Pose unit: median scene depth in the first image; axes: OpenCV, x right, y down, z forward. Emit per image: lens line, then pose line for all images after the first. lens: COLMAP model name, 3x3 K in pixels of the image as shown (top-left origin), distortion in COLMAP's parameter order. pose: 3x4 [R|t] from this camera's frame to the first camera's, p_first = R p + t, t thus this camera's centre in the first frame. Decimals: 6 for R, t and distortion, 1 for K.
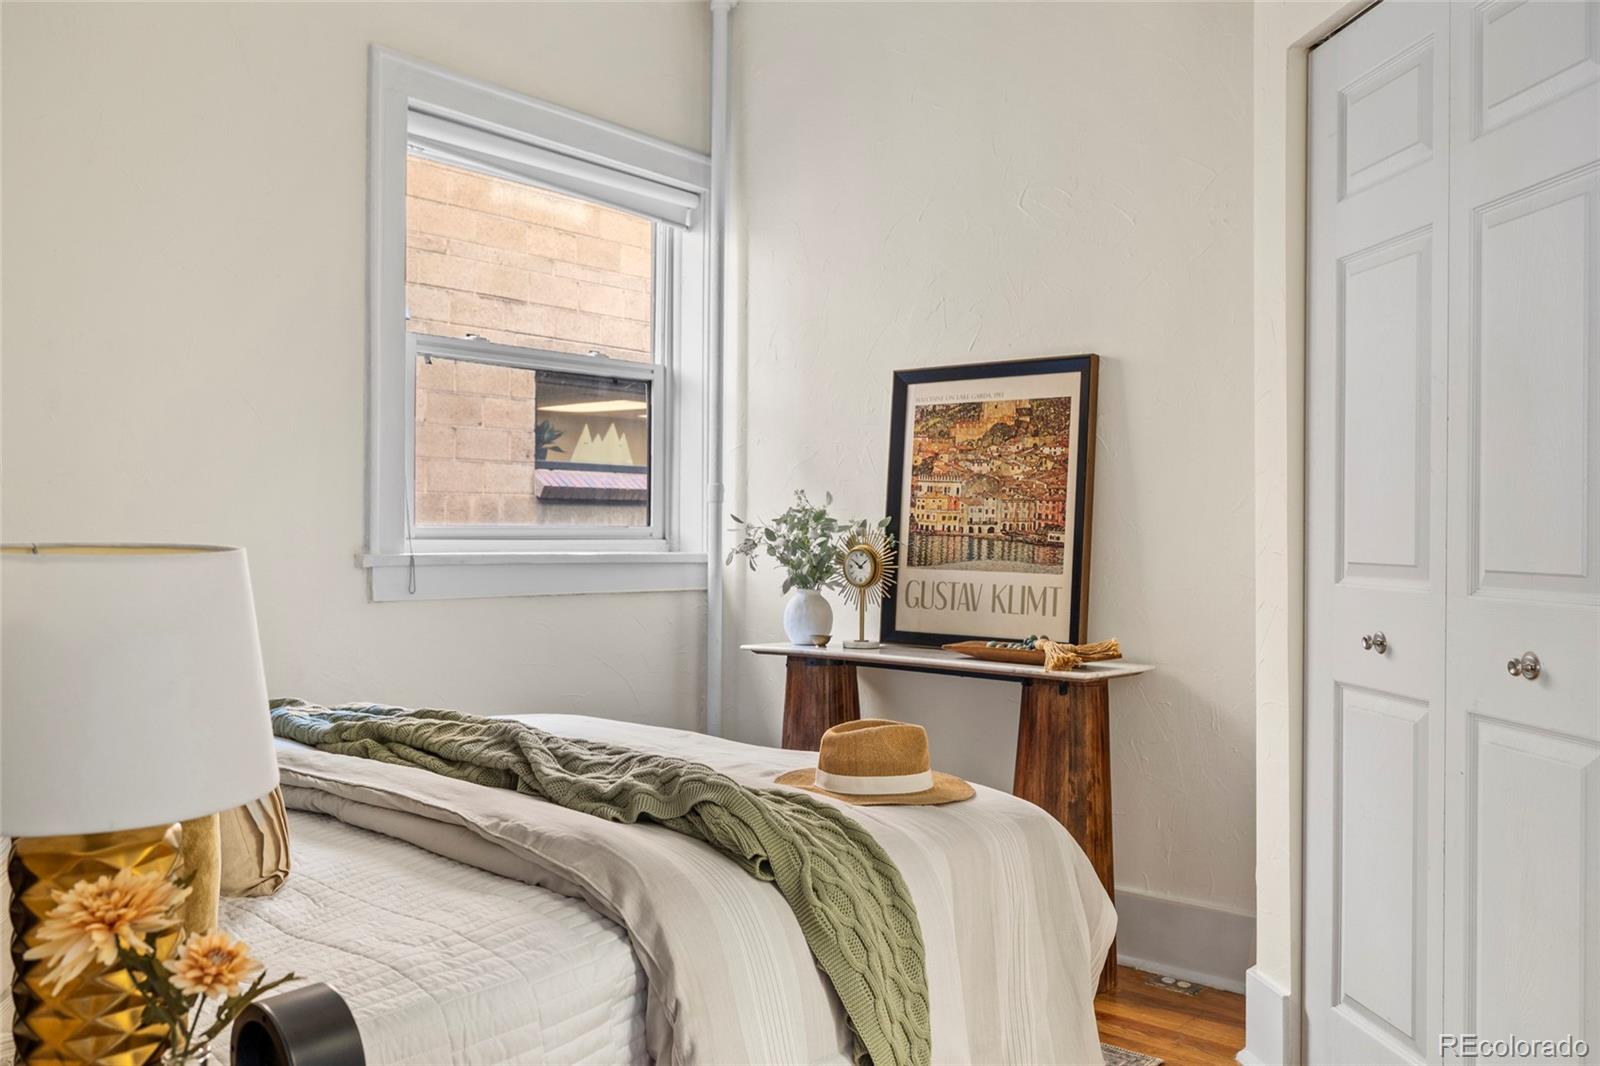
lens RADIAL K [[1313.6, 0, 811.2], [0, 1313.6, 527.5], [0, 0, 1]] dist [0.005400, 0.001661]
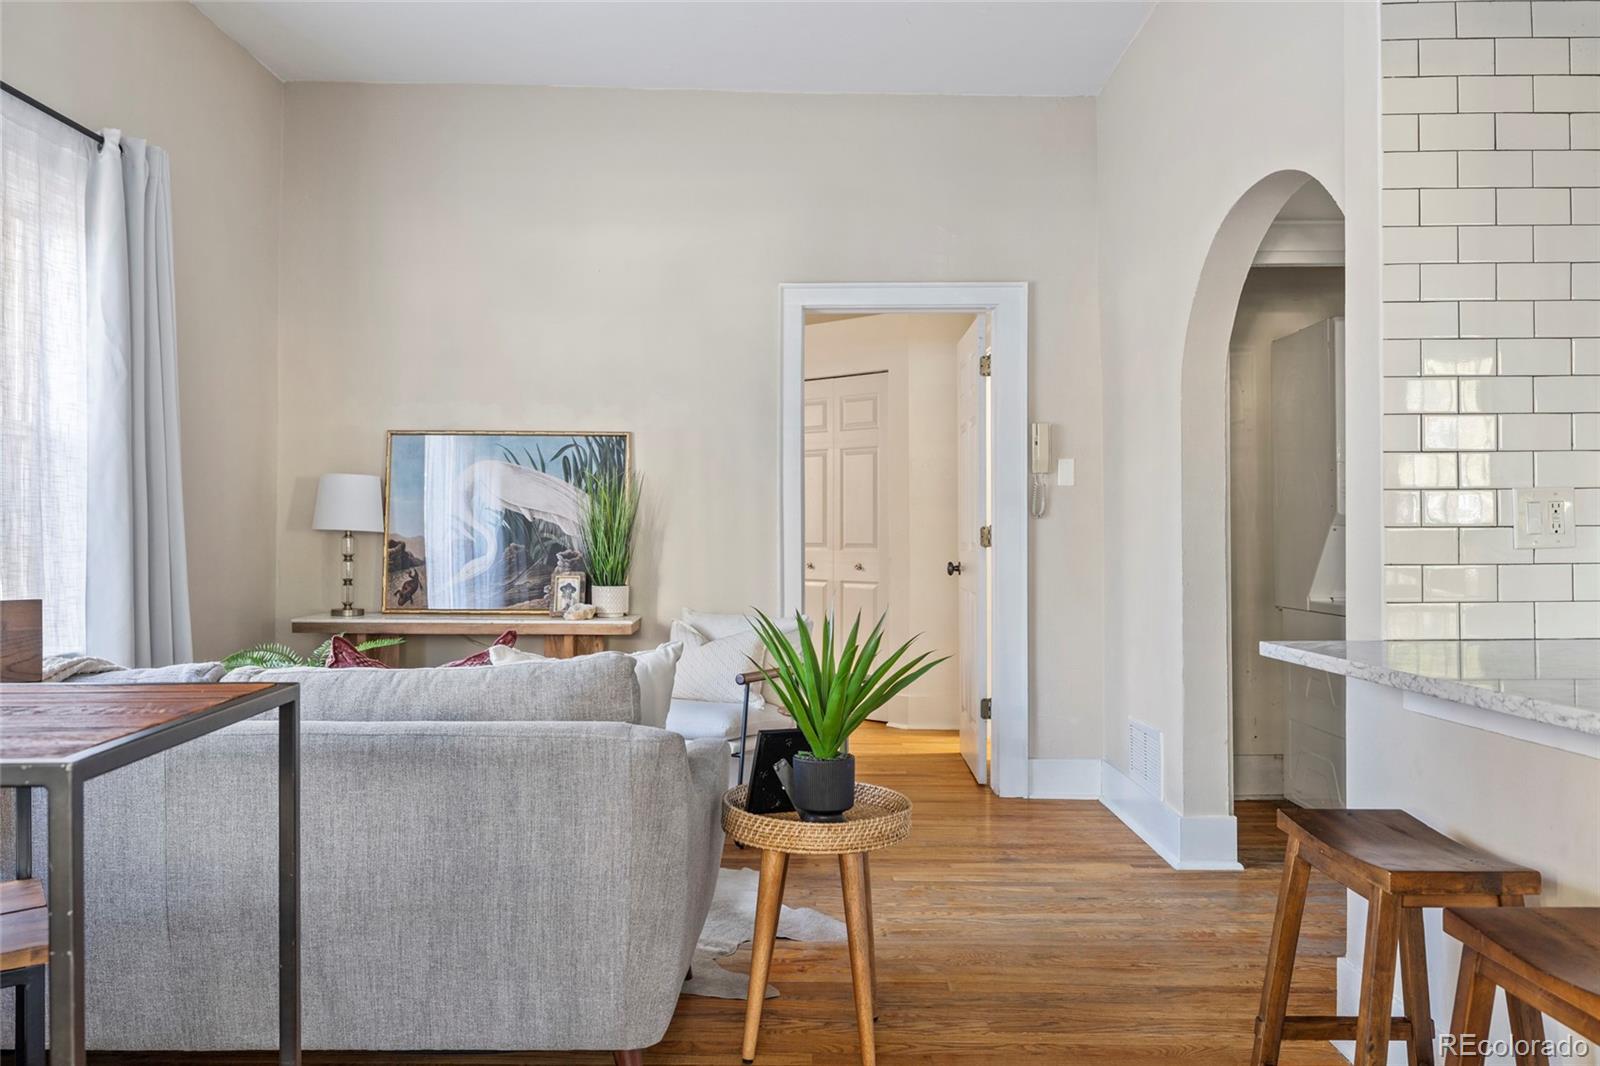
lens RADIAL K [[1253.5, 0, 800.2], [0, 1253.5, 523.6], [0, 0, 1]] dist [-0.015083, 0.005191]
pose [[0.769648, -0.004471, 0.638453, -1.087300], [0.006041, 0.999982, -0.000280, -0.014141], [-0.638440, 0.004072, 0.769661, -0.978550]]
